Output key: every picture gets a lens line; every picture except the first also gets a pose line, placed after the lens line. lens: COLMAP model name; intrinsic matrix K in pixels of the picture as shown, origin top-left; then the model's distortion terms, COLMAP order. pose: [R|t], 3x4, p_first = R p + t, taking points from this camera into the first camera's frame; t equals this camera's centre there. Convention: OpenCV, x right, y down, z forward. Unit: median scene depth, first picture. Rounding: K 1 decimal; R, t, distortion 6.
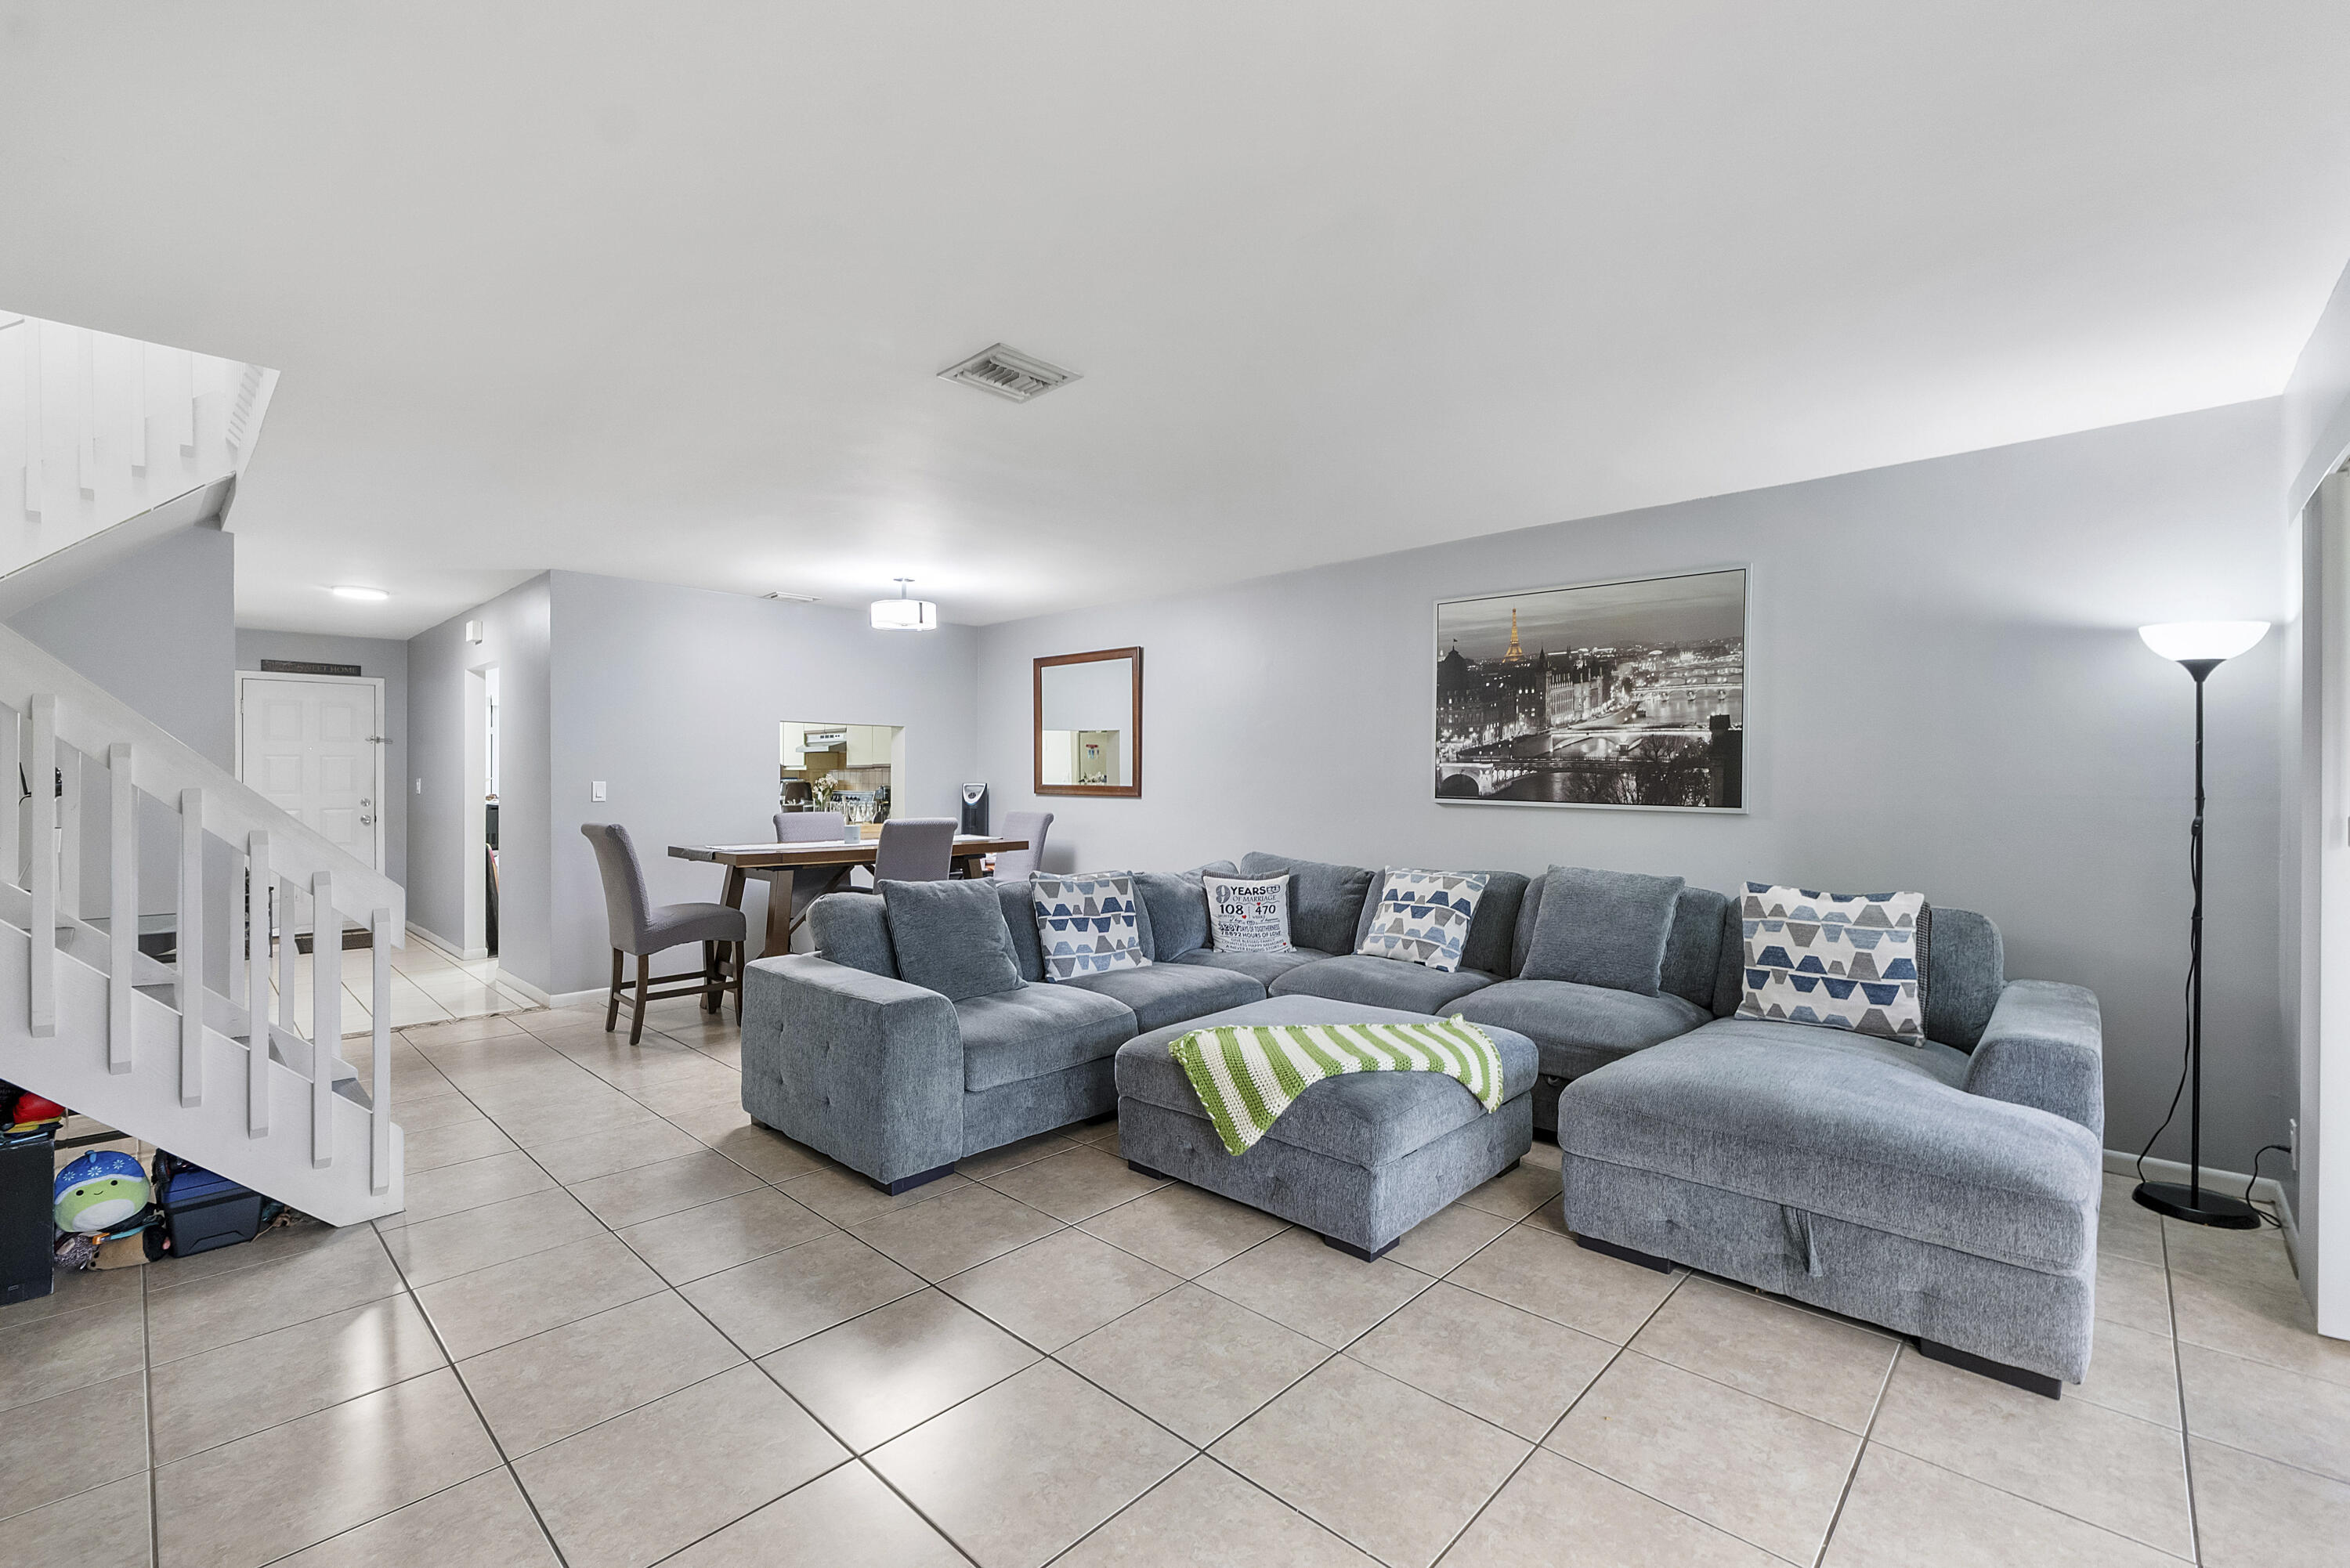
lens RADIAL K [[1008.9, 0, 1178.4], [0, 1008.9, 778.5], [0, 0, 1]] dist [-0.005664, -0.000399]
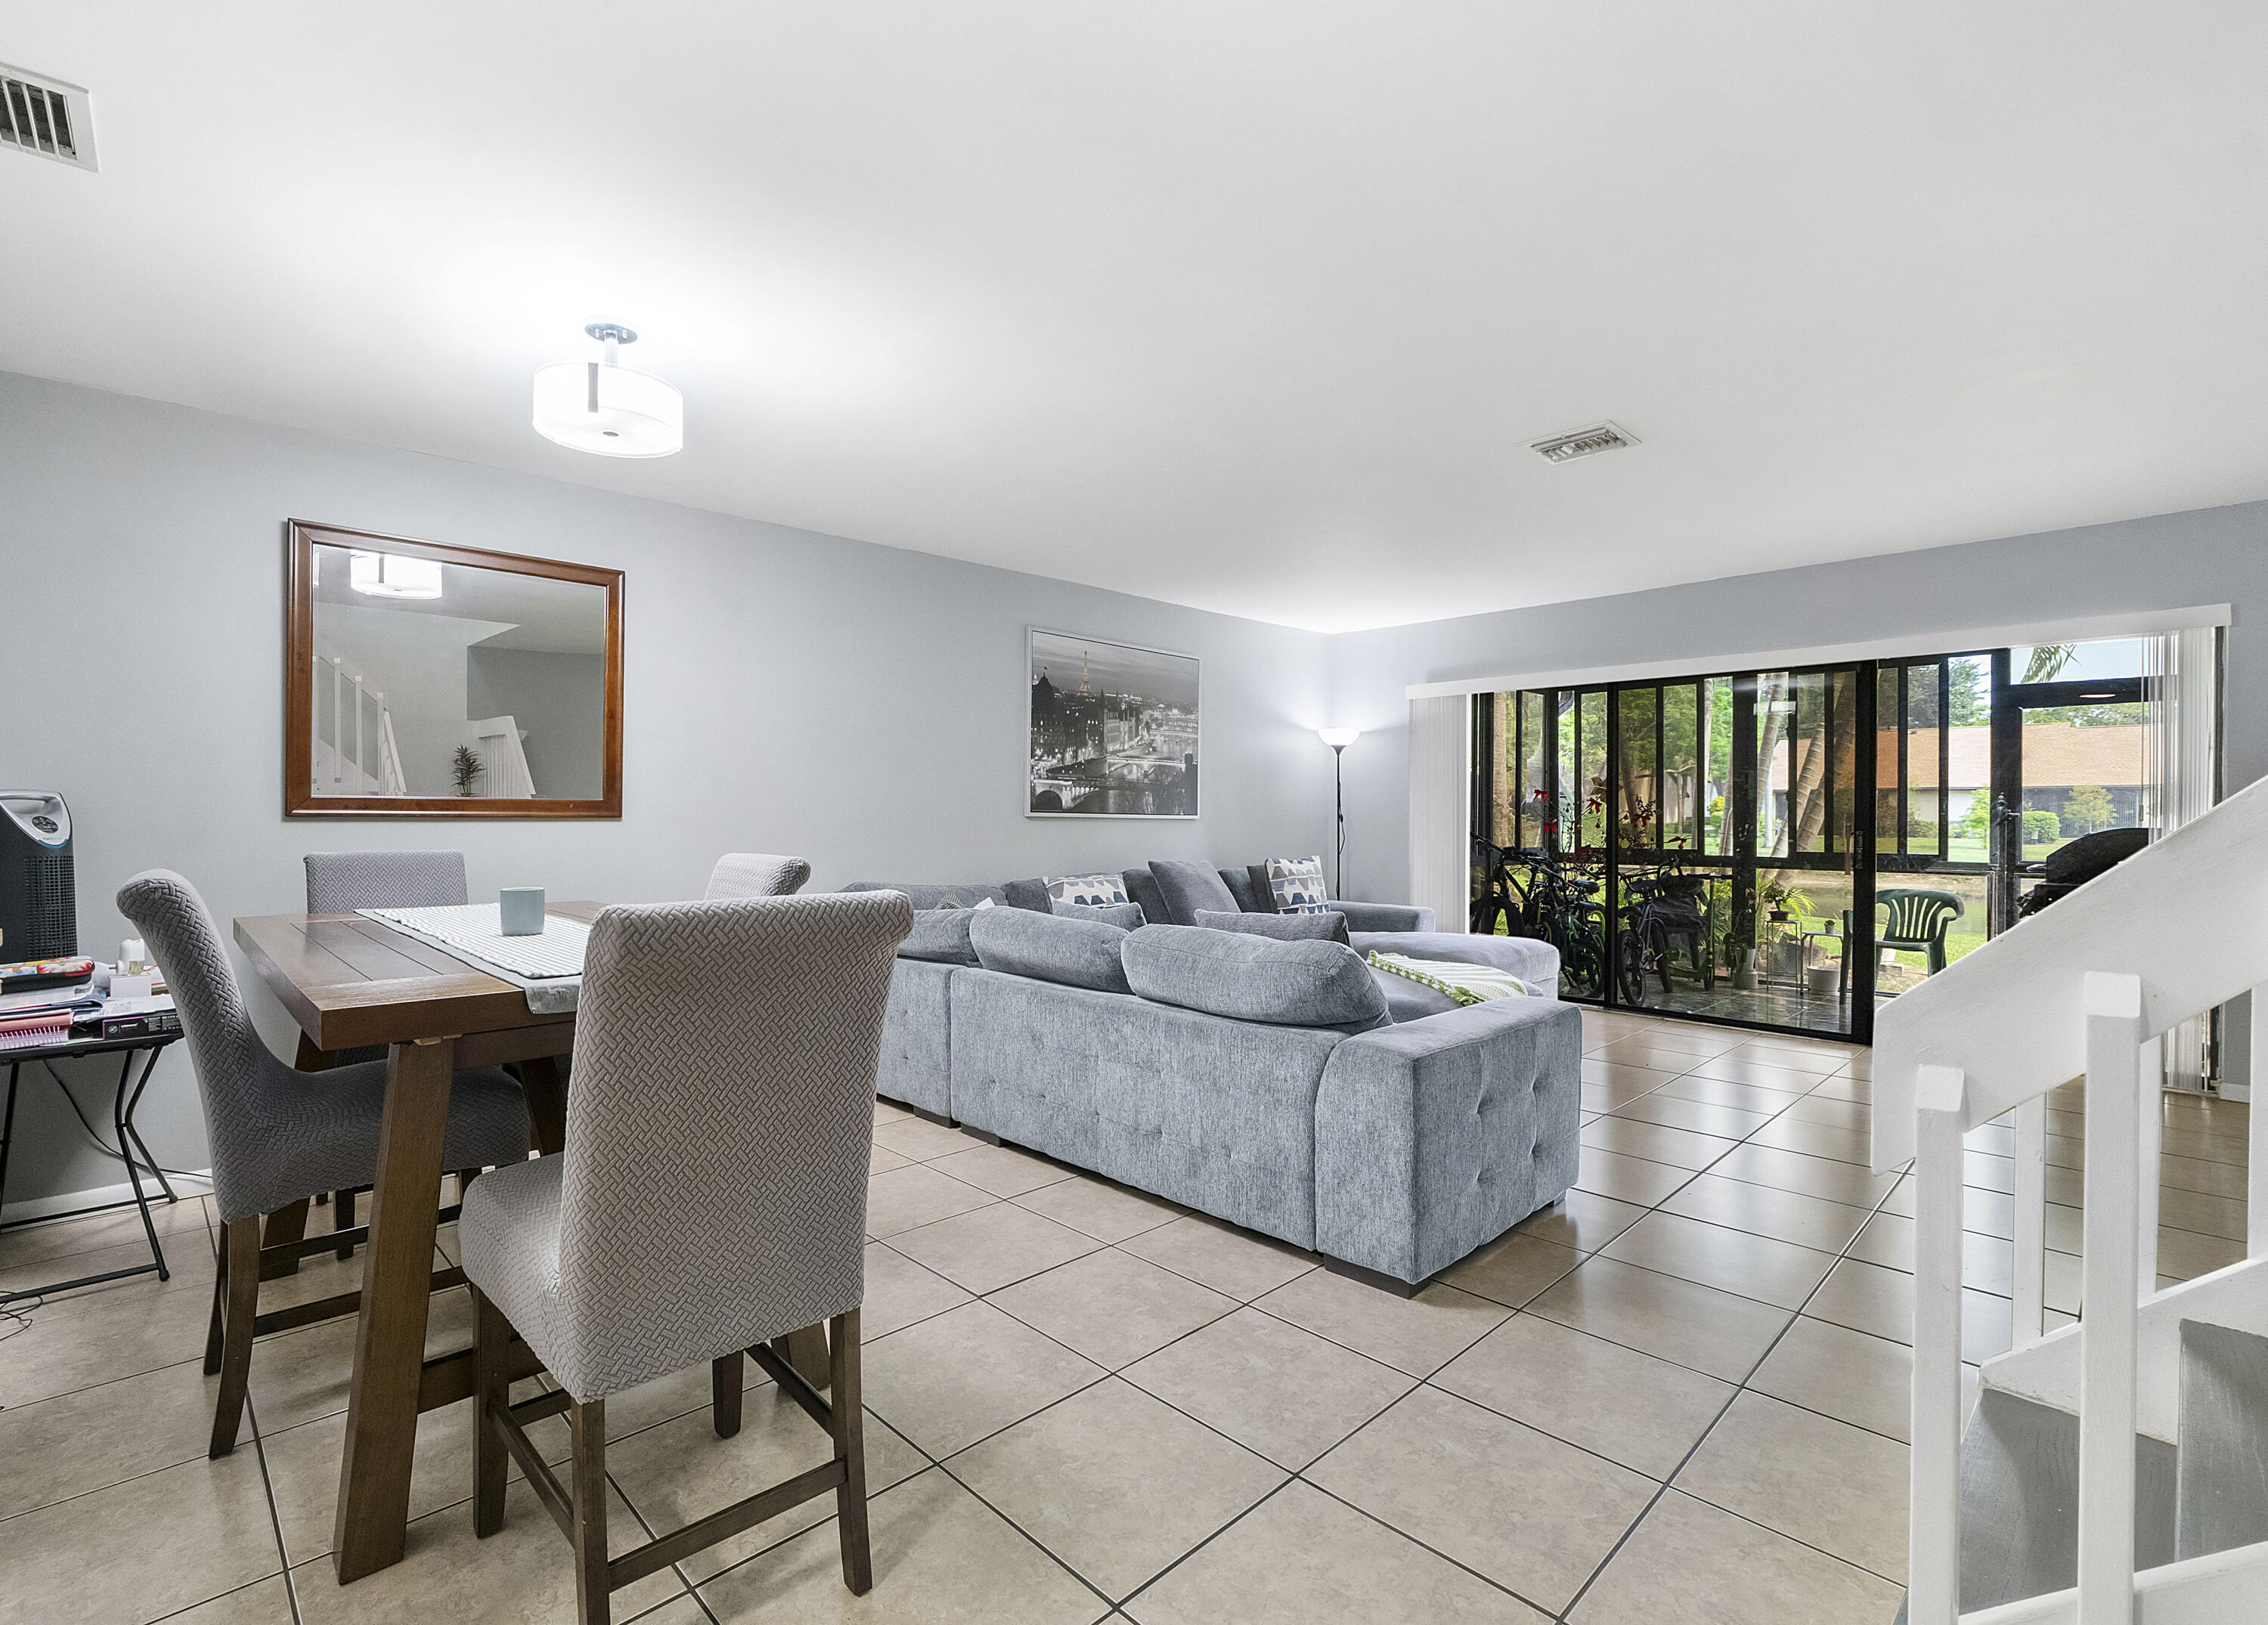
lens RADIAL K [[1043.0, 0, 1059.1], [0, 1043.0, 820.8], [0, 0, 1]] dist [-0.001642, -0.000653]
pose [[0.067022, -0.007509, 0.997723, -0.884801], [0.002152, 0.999970, 0.007381, 0.021609], [-0.997749, 0.001652, 0.067036, 0.938982]]
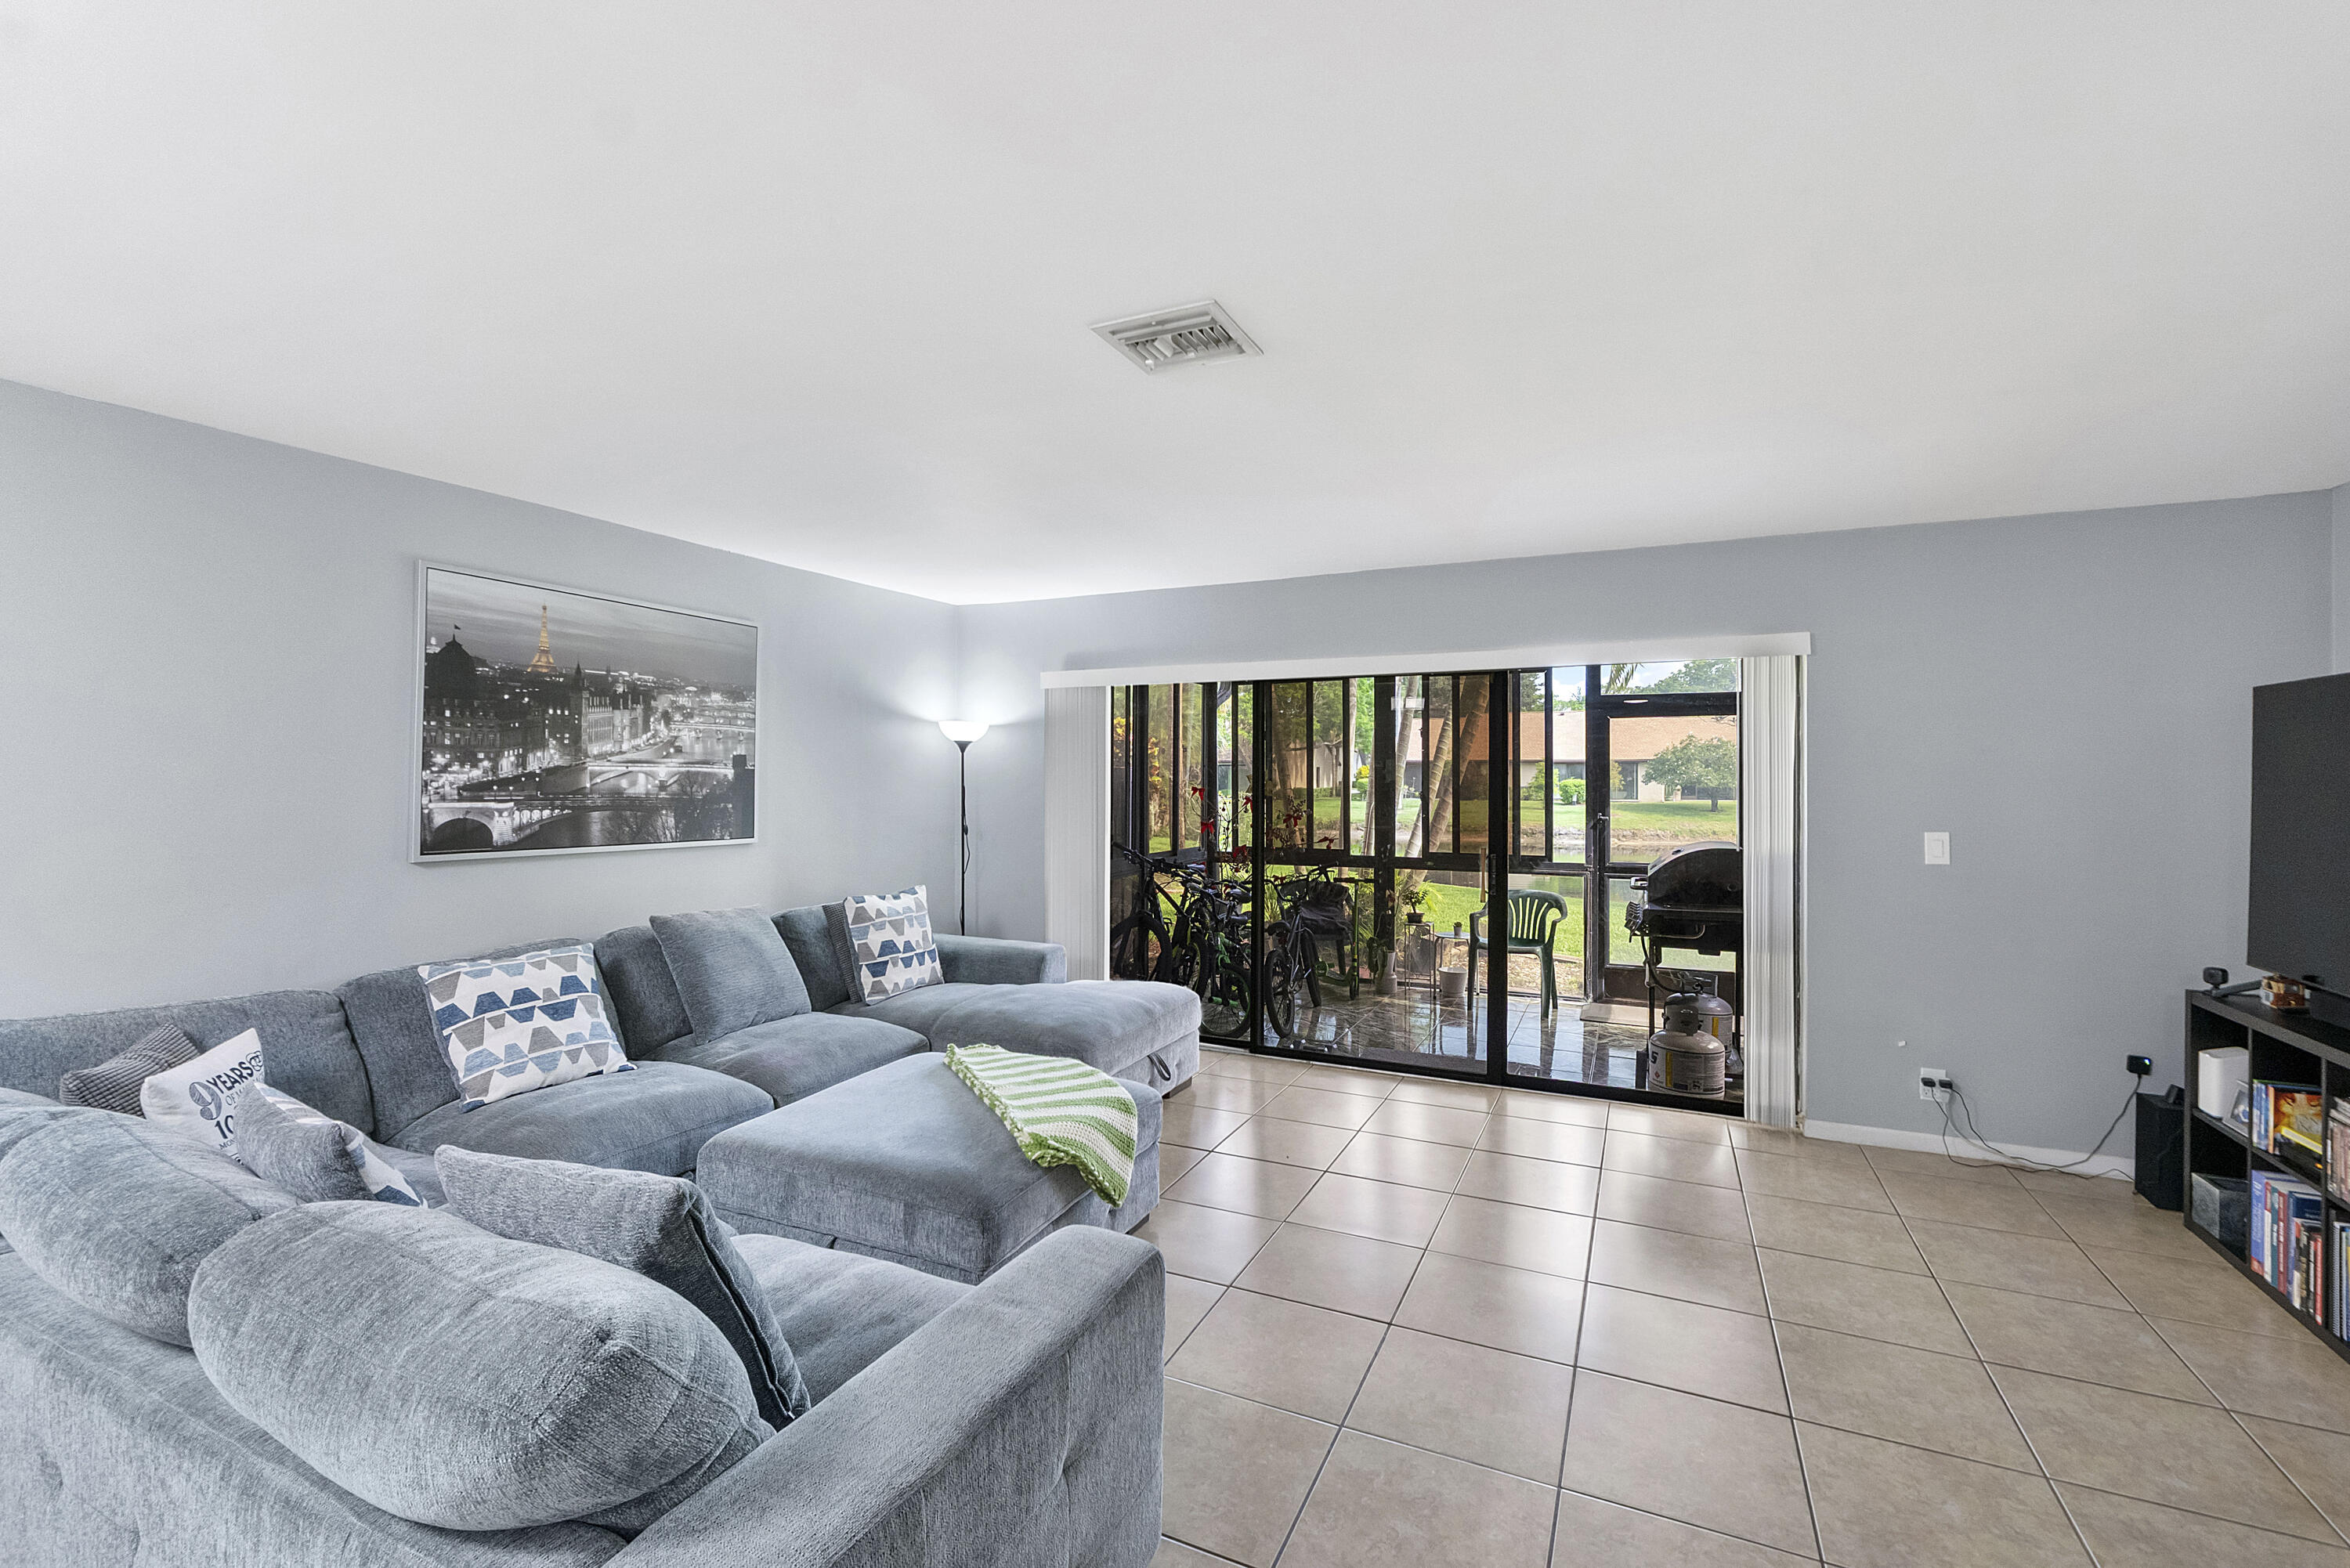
lens RADIAL K [[1007.2, 0, 1184.4], [0, 1007.2, 769.3], [0, 0, 1]] dist [-0.003119, -0.000210]
pose [[-0.316482, 0.003872, 0.948591, -0.565314], [-0.000941, 0.999990, -0.004396, -0.036855], [-0.948598, -0.002284, -0.316475, 0.765334]]
